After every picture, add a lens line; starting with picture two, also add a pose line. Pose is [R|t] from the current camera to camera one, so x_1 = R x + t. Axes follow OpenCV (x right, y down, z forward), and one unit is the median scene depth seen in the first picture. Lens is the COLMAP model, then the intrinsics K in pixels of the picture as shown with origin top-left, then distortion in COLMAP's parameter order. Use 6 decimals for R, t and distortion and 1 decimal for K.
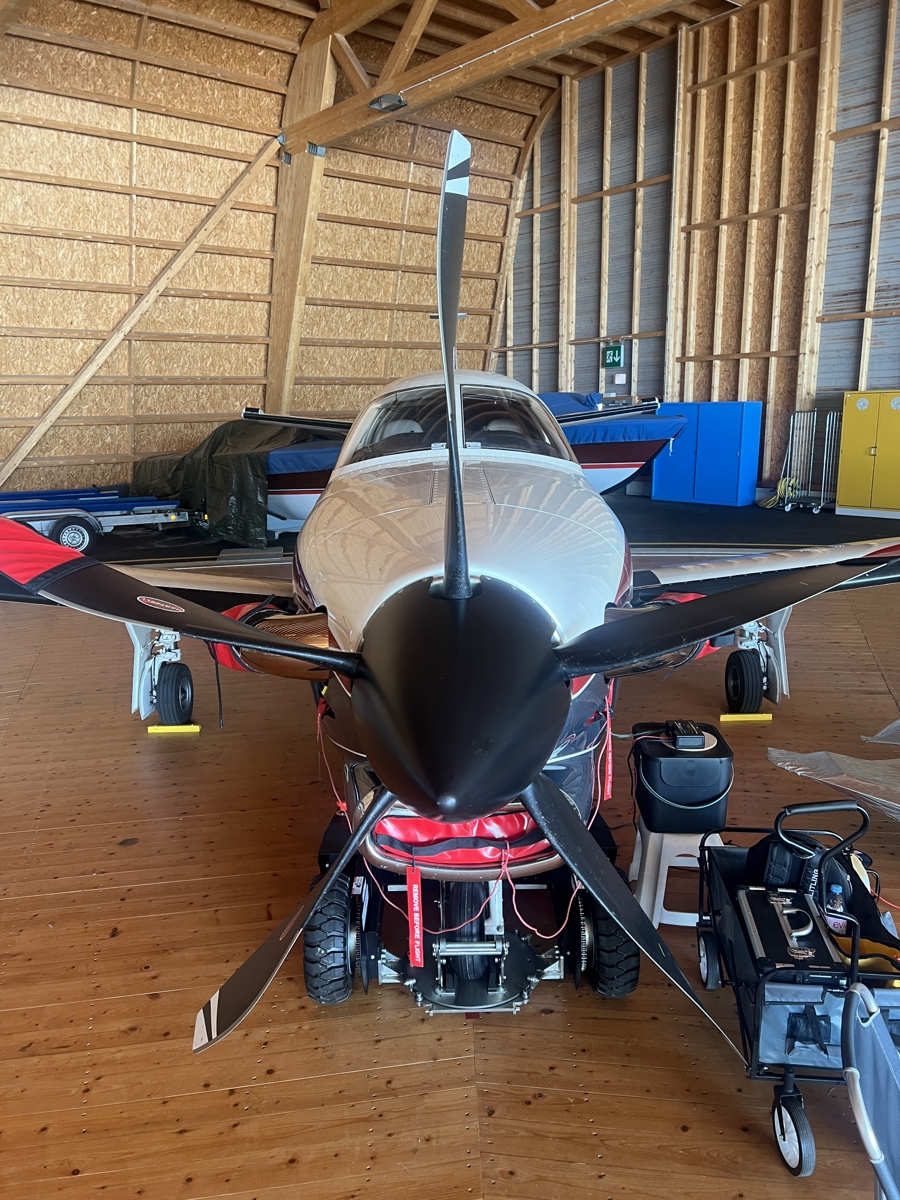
lens RADIAL K [[882.6, 0, 465.3], [0, 882.6, 629.8], [0, 0, 1]] dist [0.024672, -0.023132]
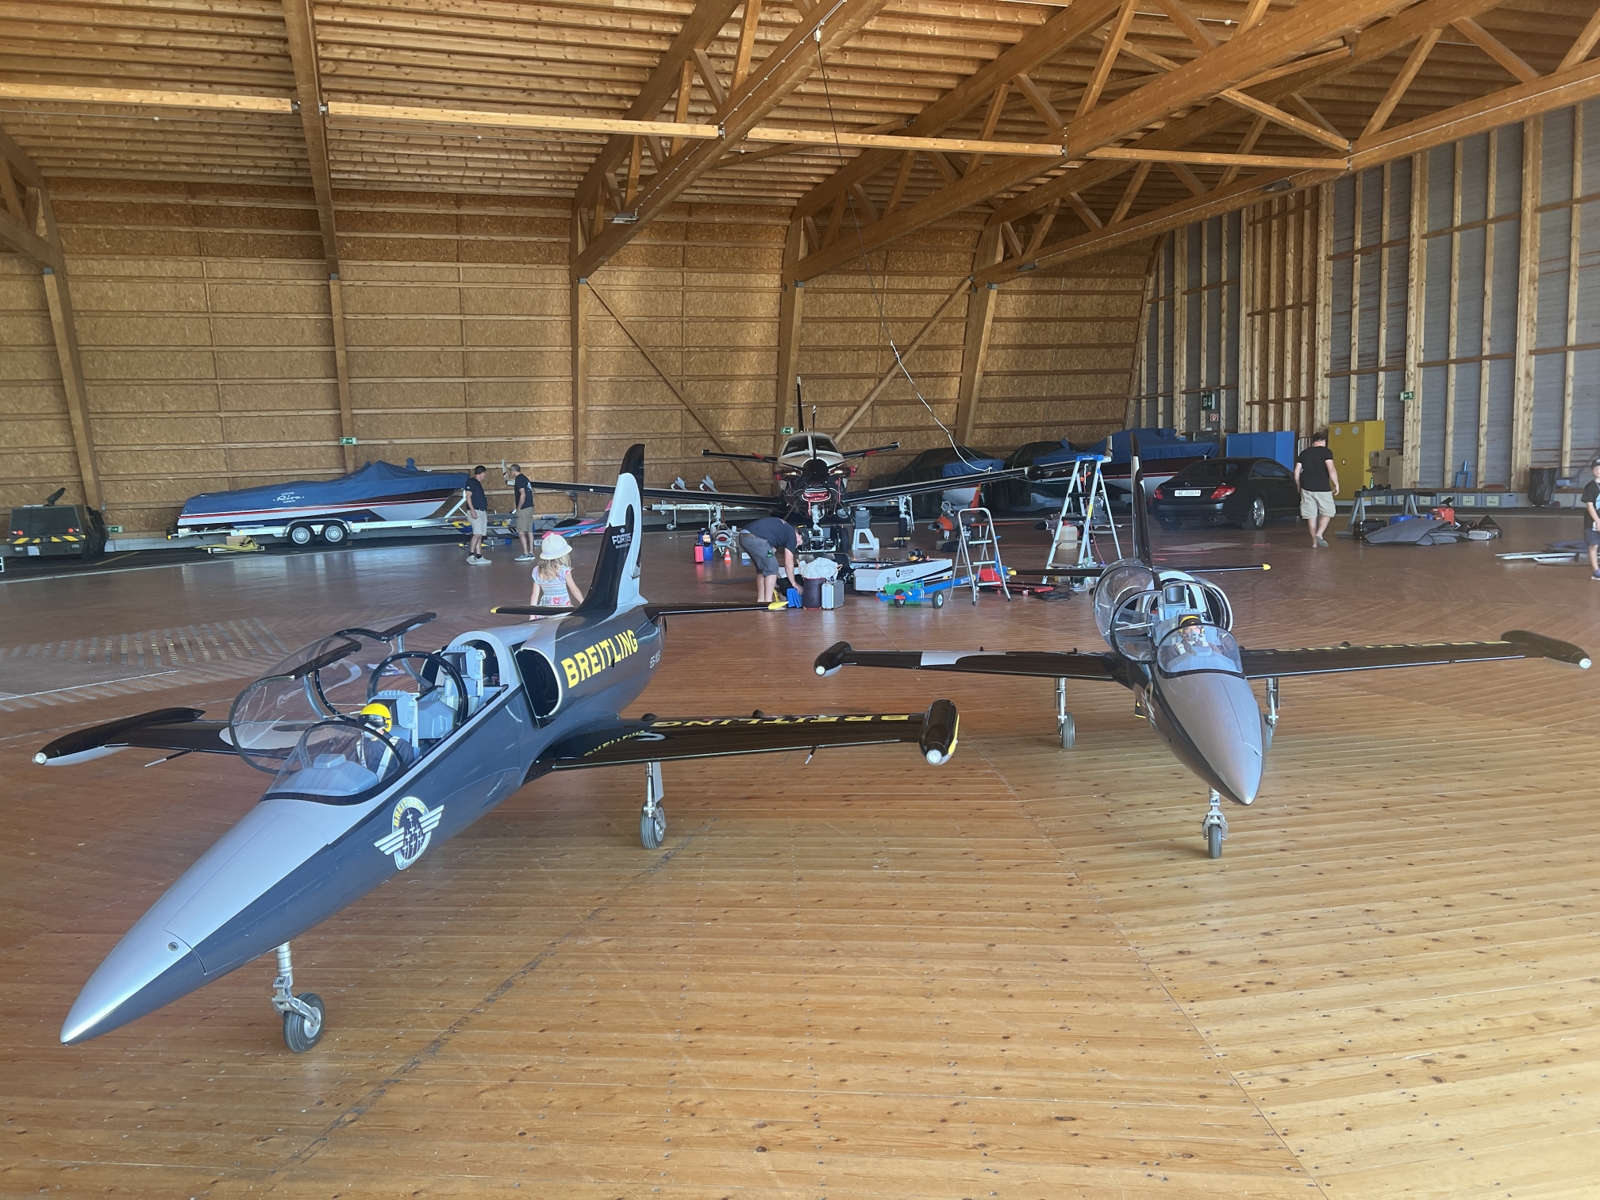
lens RADIAL K [[1122.7, 0, 801.3], [0, 1122.7, 591.1], [0, 0, 1]] dist [-0.004506, -0.018035]
pose [[0.927934, 0.024922, -0.371911, 0.261364], [-0.071869, 0.991003, -0.112907, 0.241762], [0.365751, 0.131499, 0.921376, -0.860488]]
